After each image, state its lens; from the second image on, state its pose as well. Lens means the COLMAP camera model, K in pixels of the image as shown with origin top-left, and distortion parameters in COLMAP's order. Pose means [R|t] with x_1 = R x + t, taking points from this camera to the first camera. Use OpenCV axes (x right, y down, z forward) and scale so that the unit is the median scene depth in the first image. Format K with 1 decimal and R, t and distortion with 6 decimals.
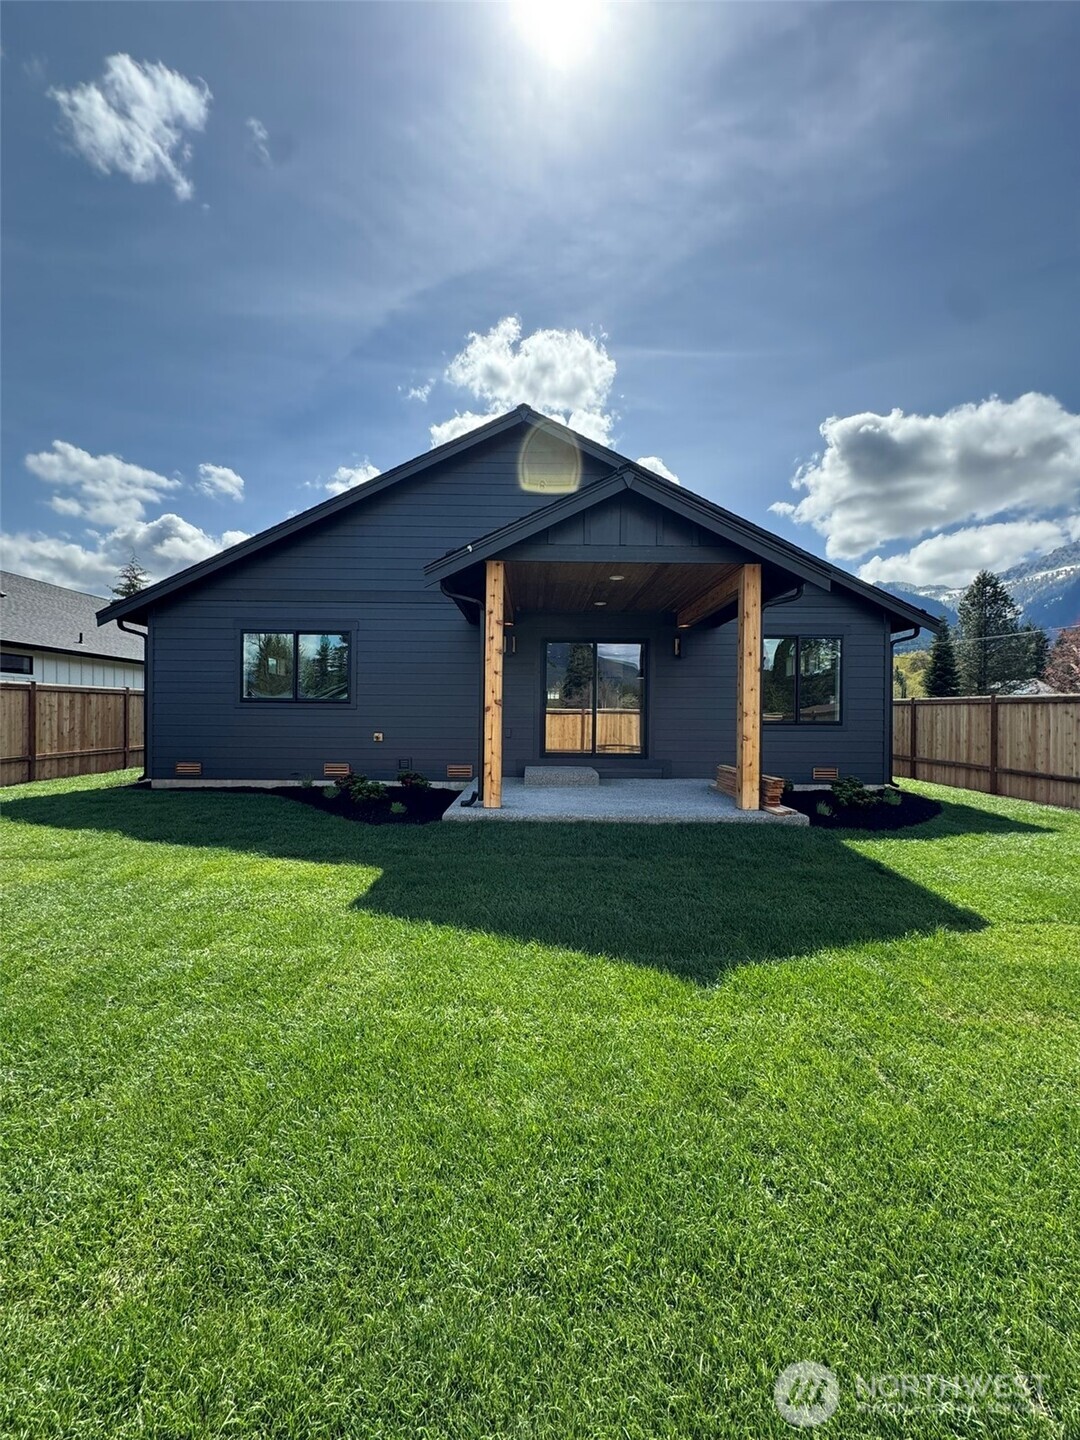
lens RADIAL K [[574.5, 0, 543.4], [0, 574.5, 714.9], [0, 0, 1]] dist [-0.005606, 0.001266]
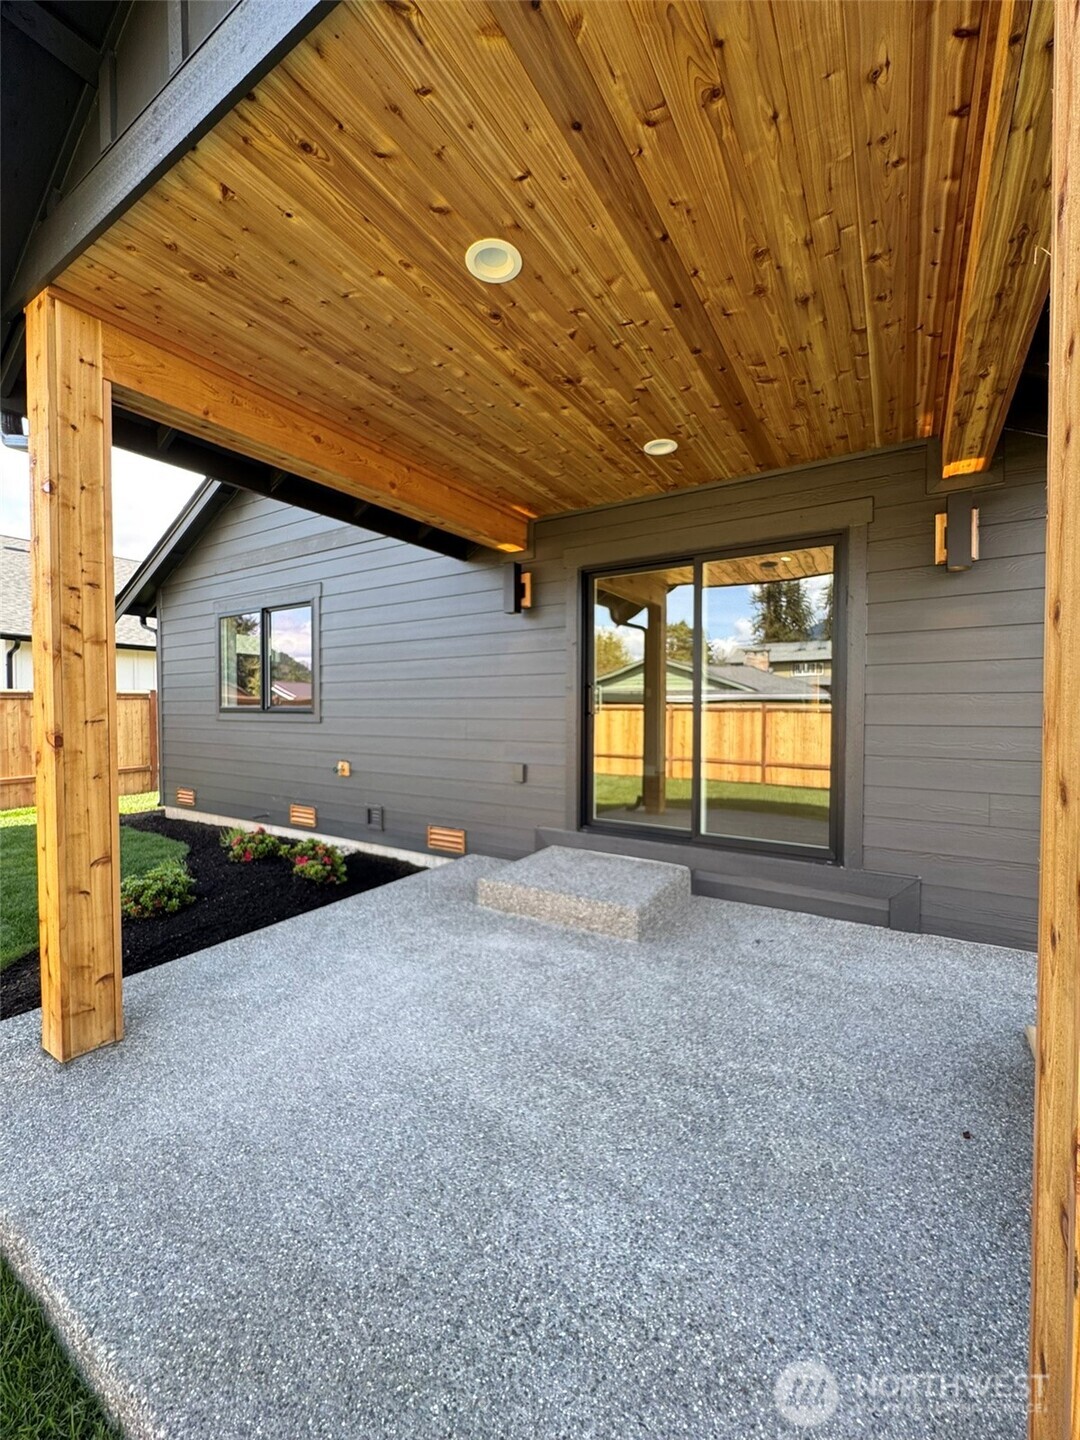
lens RADIAL K [[574.5, 0, 545.4], [0, 574.5, 721.8], [0, 0, 1]] dist [-0.005606, 0.001266]
pose [[0.844266, 0.004402, -0.535906, 0.242010], [0.005127, 0.999854, 0.016289, -0.022036], [0.535900, -0.016500, 0.844121, 0.663789]]
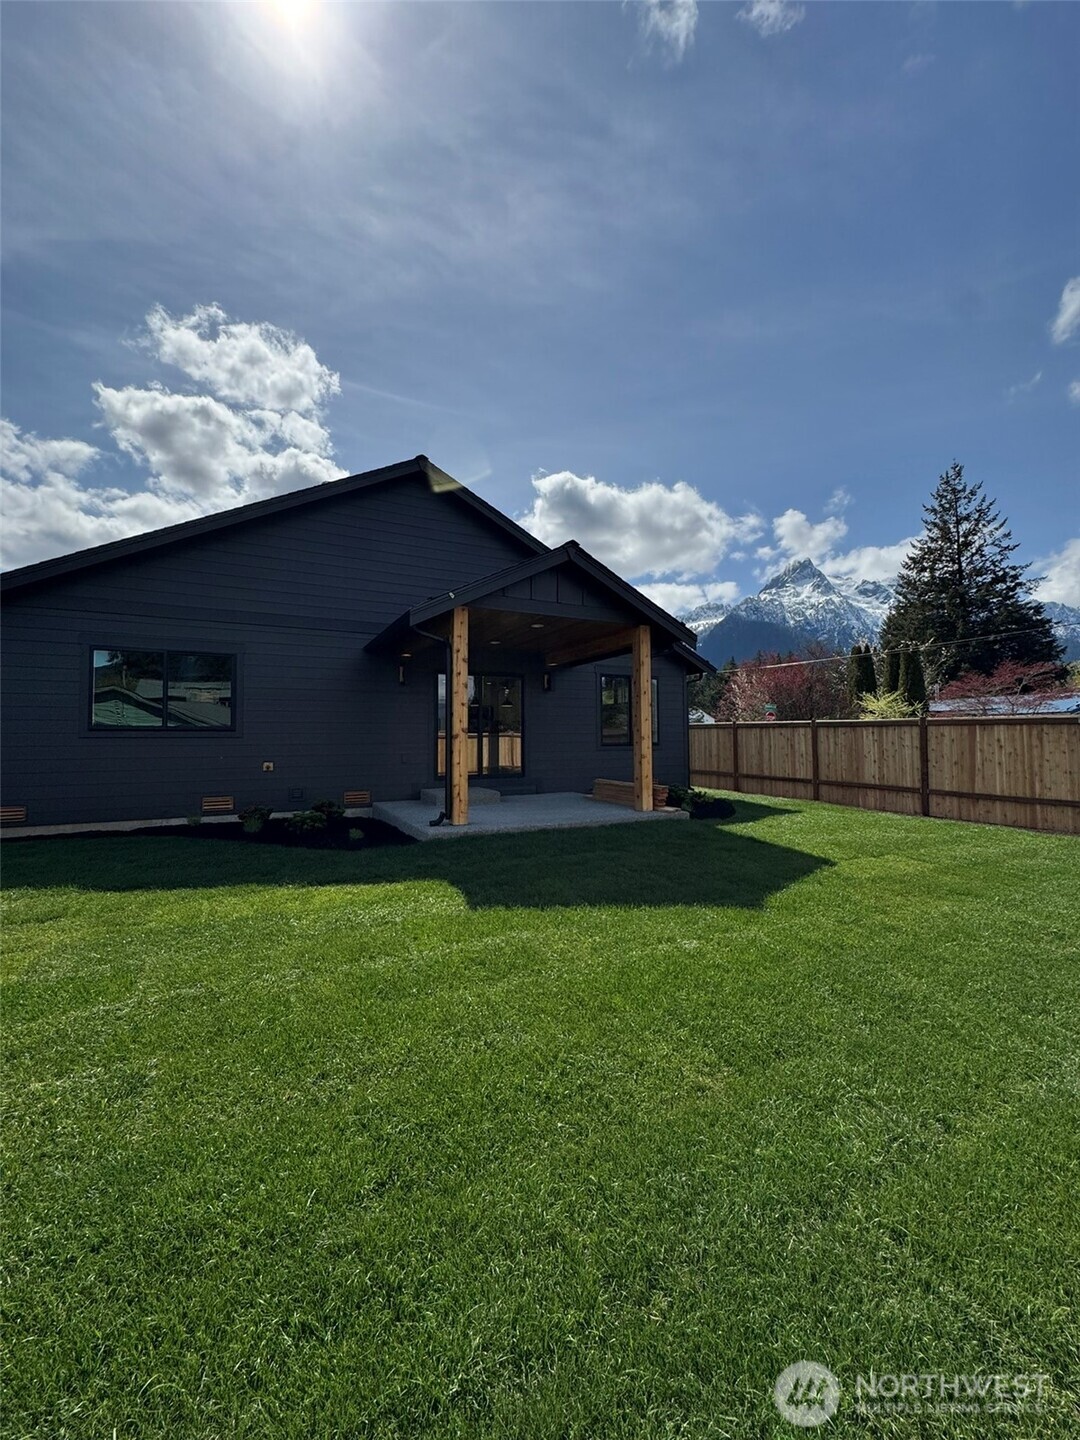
lens RADIAL K [[574.5, 0, 542.8], [0, 574.5, 719.5], [0, 0, 1]] dist [-0.005606, 0.001266]
pose [[0.894749, 0.001541, 0.446566, -0.336475], [0.012303, 0.999529, -0.028101, -0.007828], [-0.446399, 0.030638, 0.894309, -0.060000]]
